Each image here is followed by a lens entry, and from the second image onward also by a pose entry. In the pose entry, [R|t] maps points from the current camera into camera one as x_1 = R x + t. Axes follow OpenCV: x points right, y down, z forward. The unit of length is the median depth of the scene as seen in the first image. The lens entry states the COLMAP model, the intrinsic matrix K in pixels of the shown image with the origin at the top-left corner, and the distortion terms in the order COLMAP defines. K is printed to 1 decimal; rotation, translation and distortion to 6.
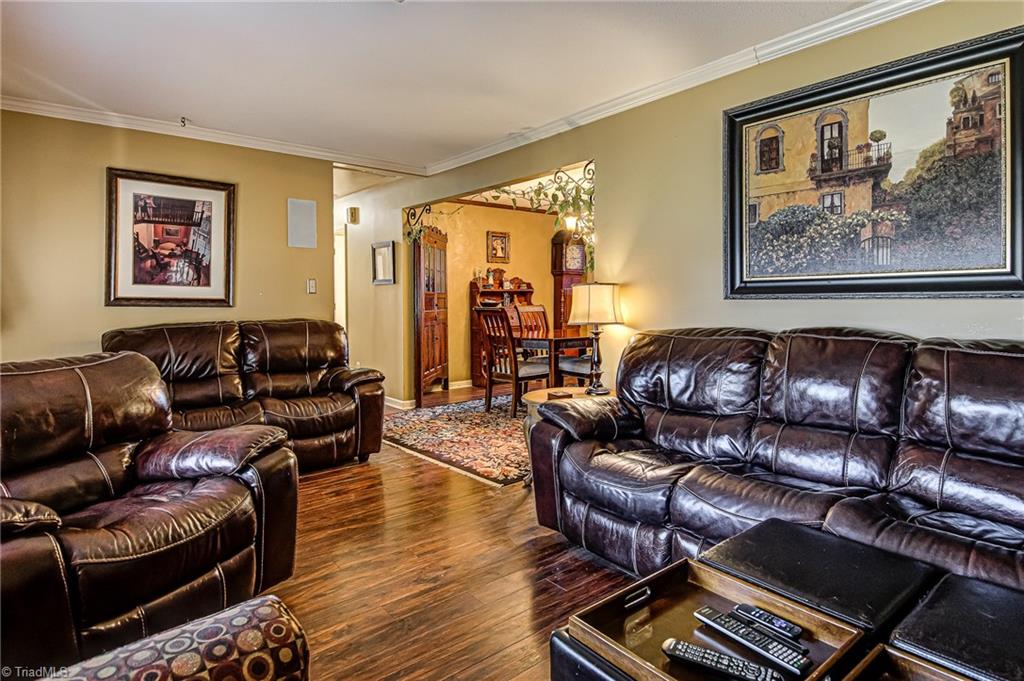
lens RADIAL K [[546.2, 0, 518.7], [0, 546.2, 317.4], [0, 0, 1]] dist [0.024500, -0.019740]
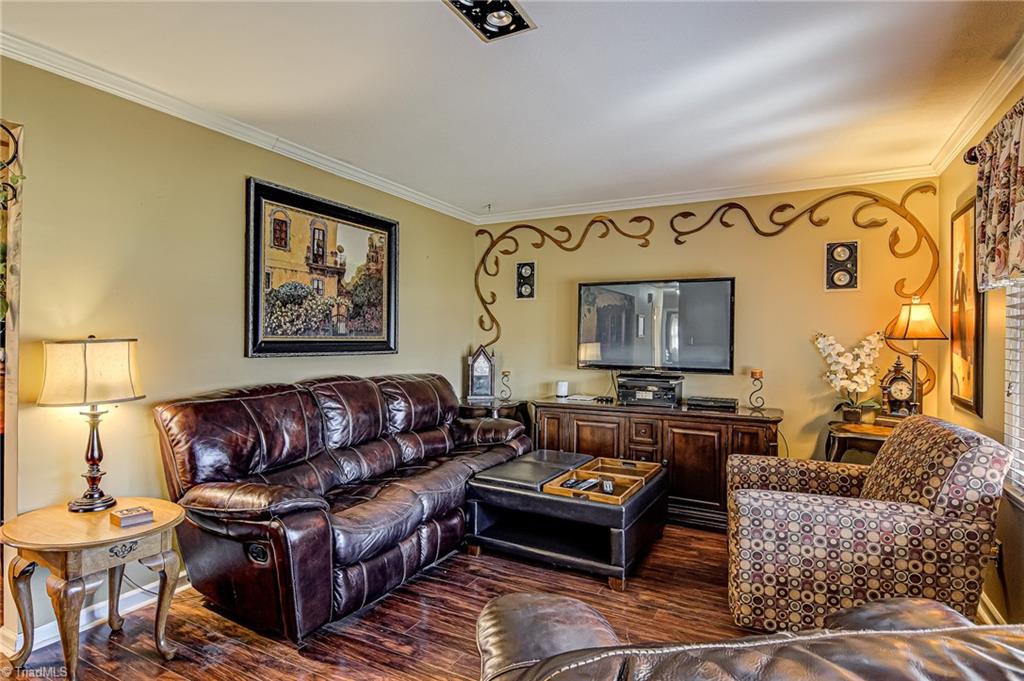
lens RADIAL K [[546.2, 0, 517.1], [0, 546.2, 341.3], [0, 0, 1]] dist [0.024500, -0.019740]
pose [[-0.381645, -0.000290, 0.924309, -0.783936], [0.022617, 0.999698, 0.009652, -0.064001], [-0.924032, 0.024588, -0.381523, 0.941798]]
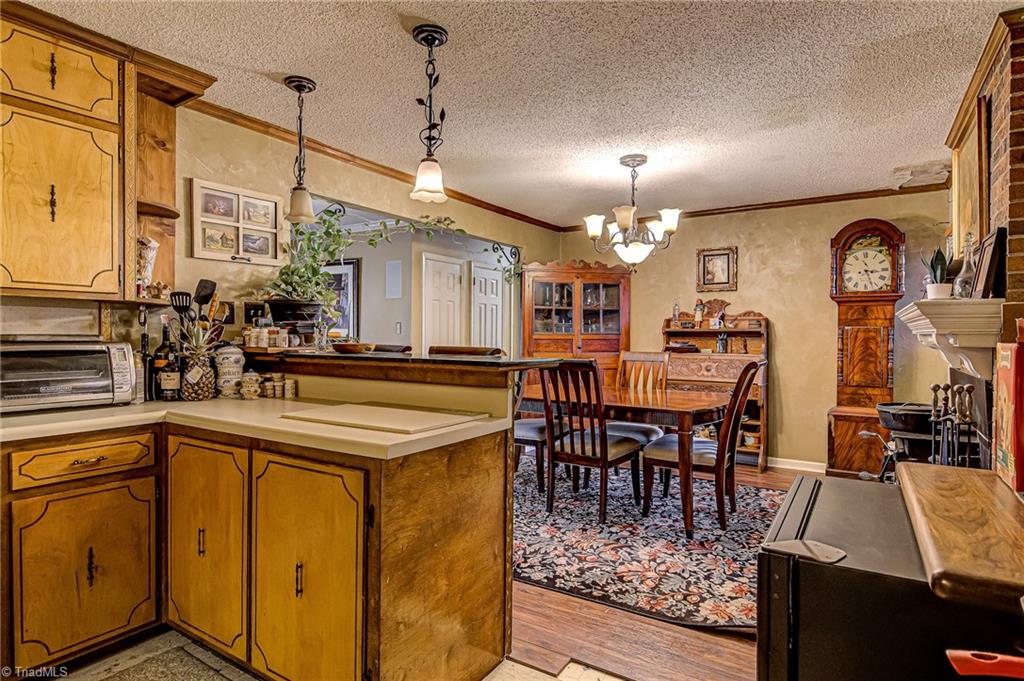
lens RADIAL K [[546.2, 0, 507.9], [0, 546.2, 341.7], [0, 0, 1]] dist [0.024500, -0.019740]
pose [[0.290454, 0.024264, -0.956581, 1.471594], [-0.042341, 0.999025, 0.012484, -0.083501], [0.955952, 0.036877, 0.291198, 1.418389]]
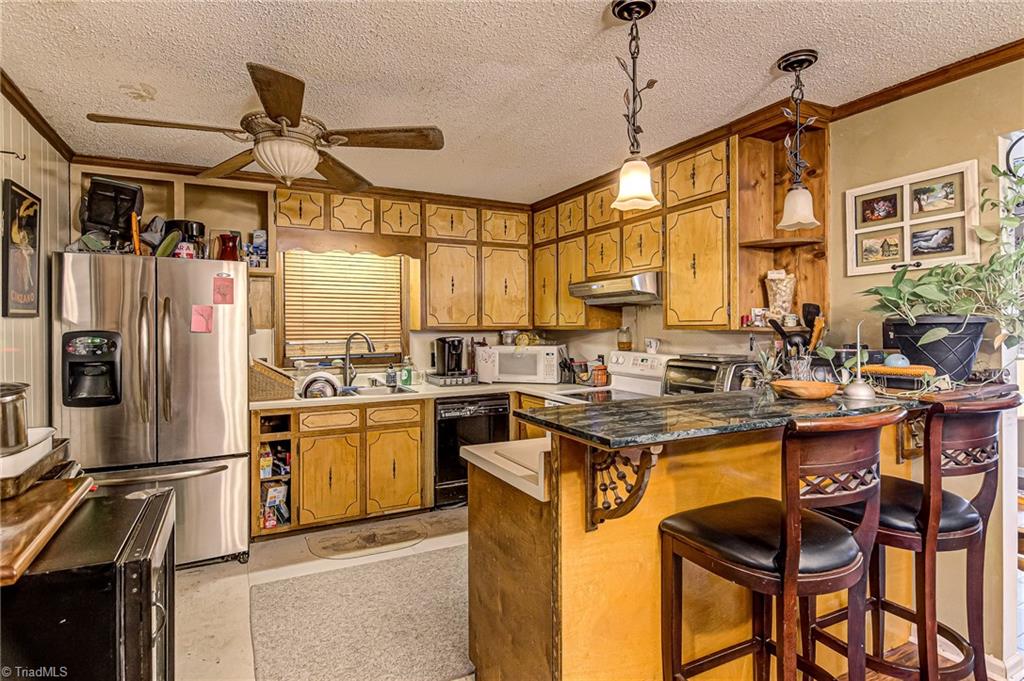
lens RADIAL K [[546.2, 0, 512.4], [0, 546.2, 332.5], [0, 0, 1]] dist [0.024500, -0.019740]
pose [[-0.974715, 0.012365, 0.223107, 0.691417], [0.022152, 0.998896, 0.041416, -0.156505], [-0.222349, 0.045311, -0.973914, 2.178959]]
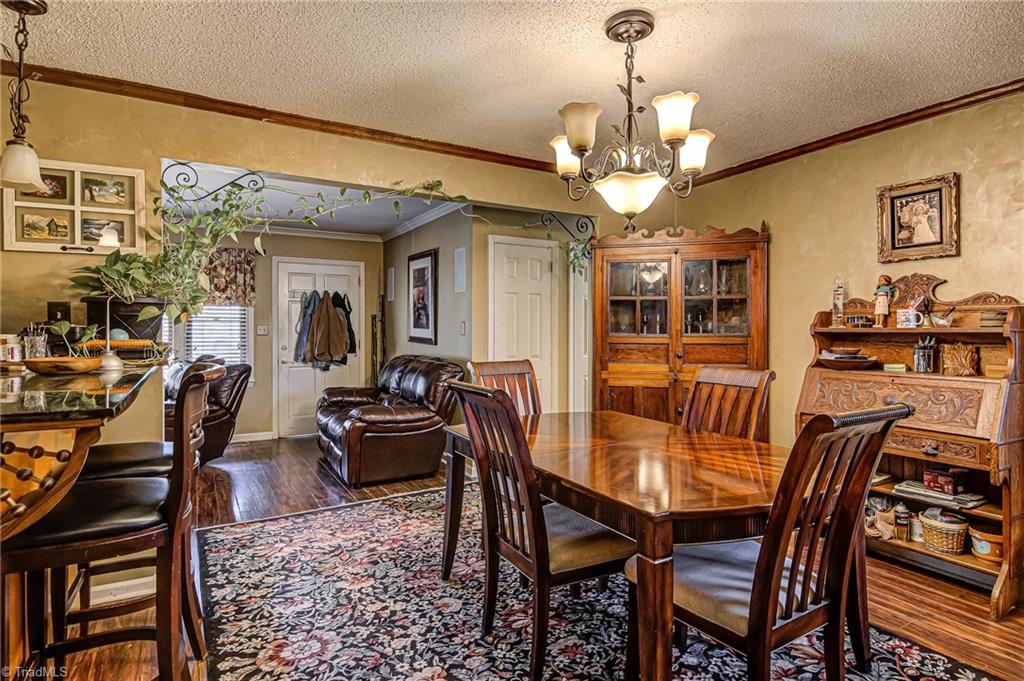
lens RADIAL K [[546.2, 0, 514.5], [0, 546.2, 328.0], [0, 0, 1]] dist [0.024500, -0.019740]
pose [[-0.170245, 0.005749, -0.985385, 1.037730], [-0.035332, 0.999304, 0.011935, -0.118787], [0.984768, 0.036848, -0.169924, 2.064670]]
